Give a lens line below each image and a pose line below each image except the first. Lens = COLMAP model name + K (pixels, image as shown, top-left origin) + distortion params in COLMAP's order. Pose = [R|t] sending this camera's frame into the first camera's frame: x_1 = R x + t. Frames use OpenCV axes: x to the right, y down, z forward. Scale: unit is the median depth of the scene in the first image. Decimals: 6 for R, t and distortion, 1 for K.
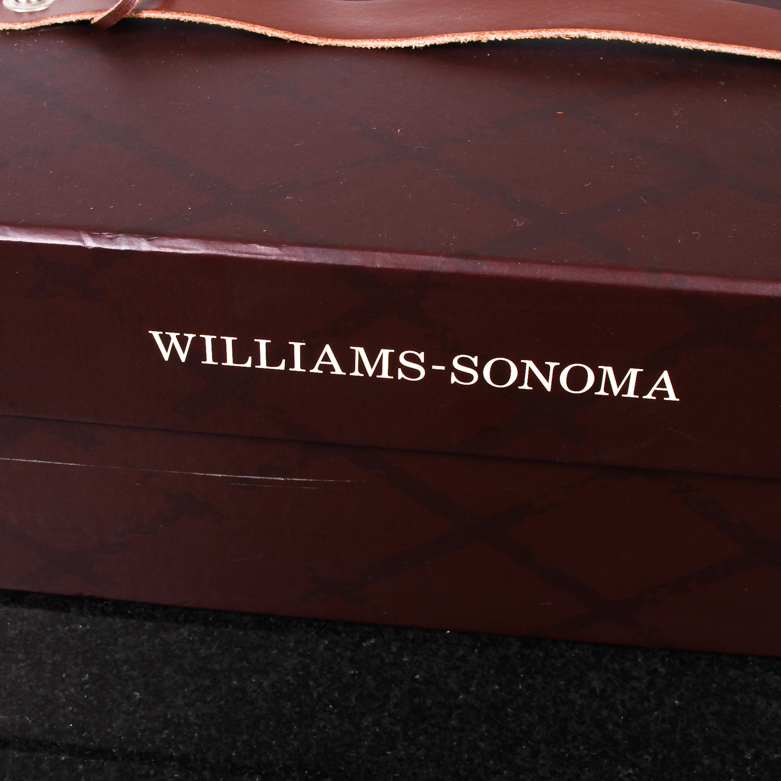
lens RADIAL K [[1349.8, 0, 390.5], [0, 1349.8, 390.5], [0, 0, 1]] dist [-0.071427, -0.059891]
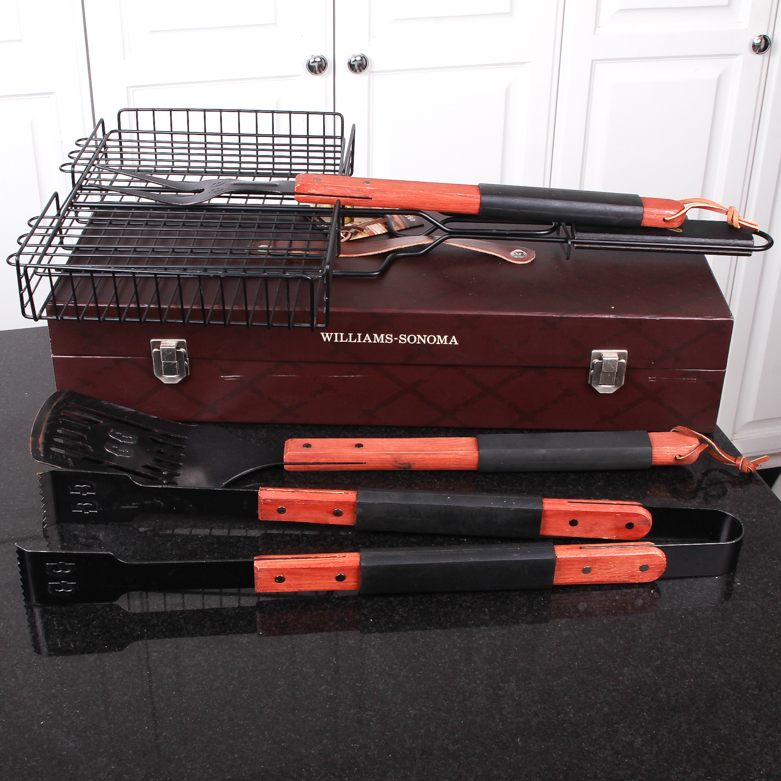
lens RADIAL K [[1349.8, 0, 390.5], [0, 1349.8, 390.5], [0, 0, 1]] dist [-0.071427, -0.059891]
pose [[0.996681, -0.048006, 0.065745, -0.241975], [0.056209, 0.990022, -0.129219, 0.629855], [-0.058885, 0.132486, 0.989434, -2.815899]]
